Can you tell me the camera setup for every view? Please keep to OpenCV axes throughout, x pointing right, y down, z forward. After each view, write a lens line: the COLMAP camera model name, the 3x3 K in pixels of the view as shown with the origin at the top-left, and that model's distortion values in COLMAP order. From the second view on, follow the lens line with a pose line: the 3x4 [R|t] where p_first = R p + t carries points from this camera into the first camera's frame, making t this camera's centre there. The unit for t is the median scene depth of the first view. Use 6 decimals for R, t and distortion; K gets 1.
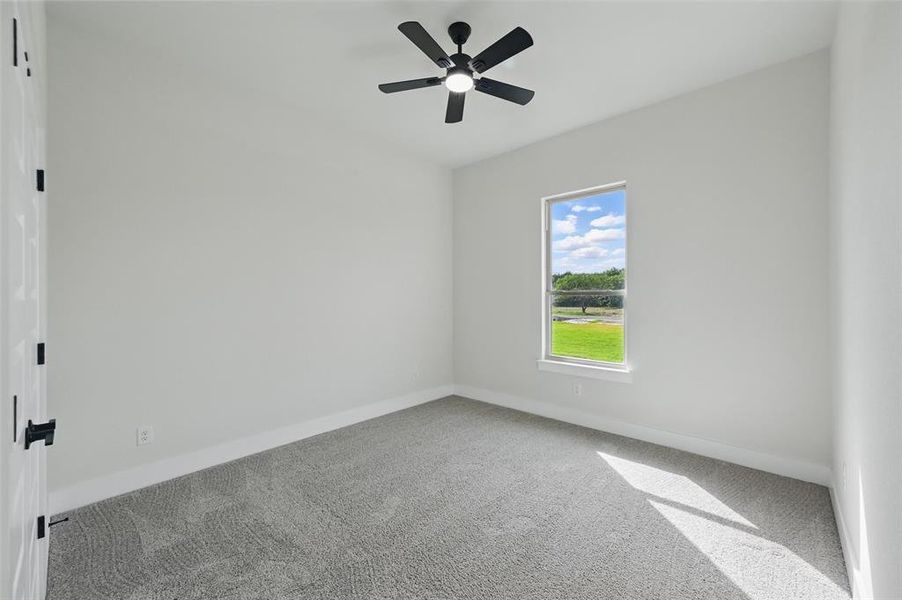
lens RADIAL K [[358.2, 0, 451.8], [0, 358.2, 299.5], [0, 0, 1]] dist [0.003922, 0.000215]
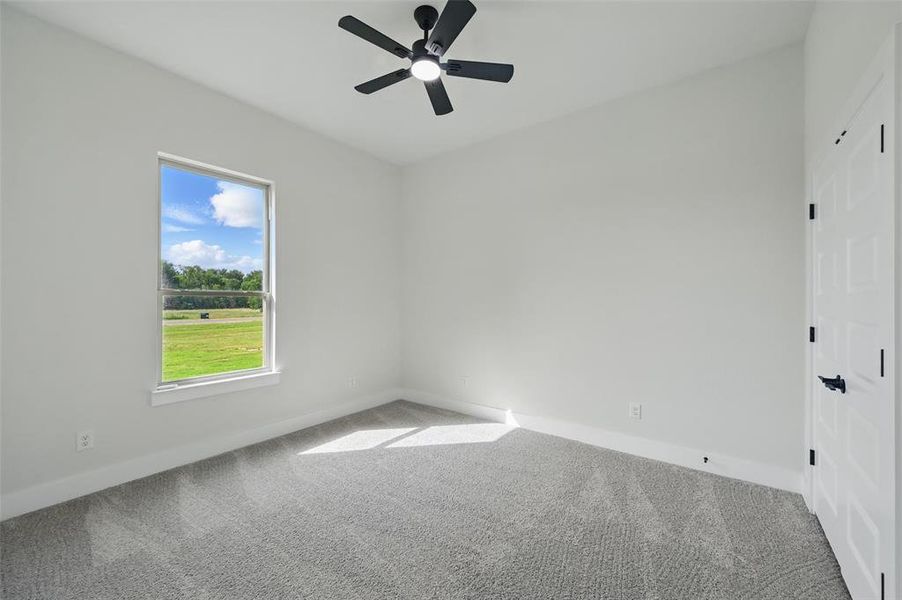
lens RADIAL K [[358.2, 0, 447.9], [0, 358.2, 300.5], [0, 0, 1]] dist [0.003922, 0.000215]
pose [[-0.120864, 0.013203, 0.992581, -0.564633], [0.005298, 0.999906, -0.012655, 0.014545], [-0.992655, 0.003729, -0.120922, 0.629414]]
